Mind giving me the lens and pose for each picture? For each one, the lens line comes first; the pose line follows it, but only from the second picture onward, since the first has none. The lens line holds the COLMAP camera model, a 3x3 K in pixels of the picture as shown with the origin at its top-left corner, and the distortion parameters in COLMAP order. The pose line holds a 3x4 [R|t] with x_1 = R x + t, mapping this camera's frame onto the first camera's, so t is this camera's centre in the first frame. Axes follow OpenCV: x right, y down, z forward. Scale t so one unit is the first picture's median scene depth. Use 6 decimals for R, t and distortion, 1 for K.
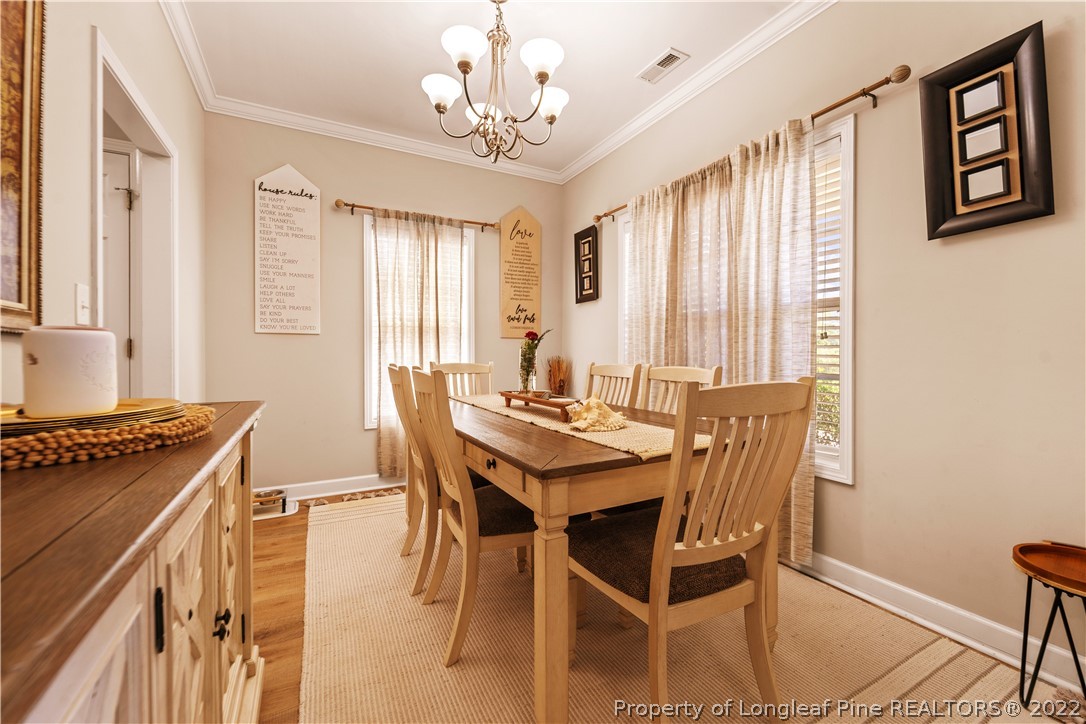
lens RADIAL K [[446.3, 0, 537.2], [0, 446.3, 356.0], [0, 0, 1]] dist [0.006097, -0.002571]
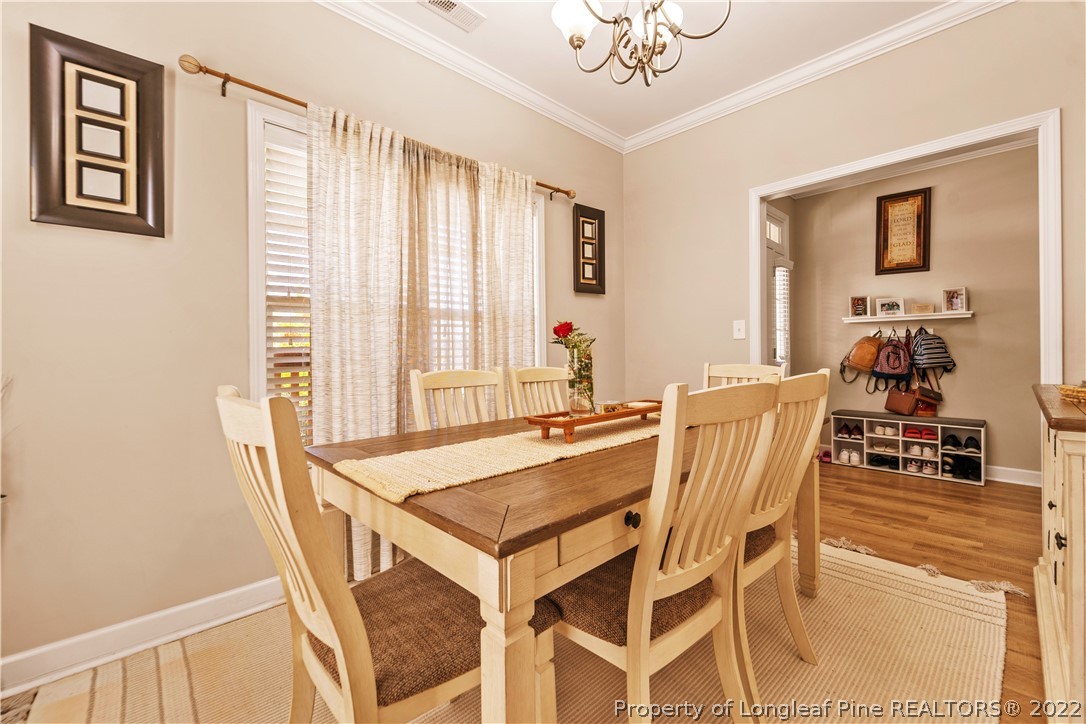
lens RADIAL K [[446.3, 0, 544.4], [0, 446.3, 355.9], [0, 0, 1]] dist [0.006097, -0.002571]
pose [[-0.251130, 0.007213, 0.967927, -0.612396], [0.010835, 0.999931, -0.004640, 0.006663], [-0.967893, 0.009323, -0.251190, 1.121270]]
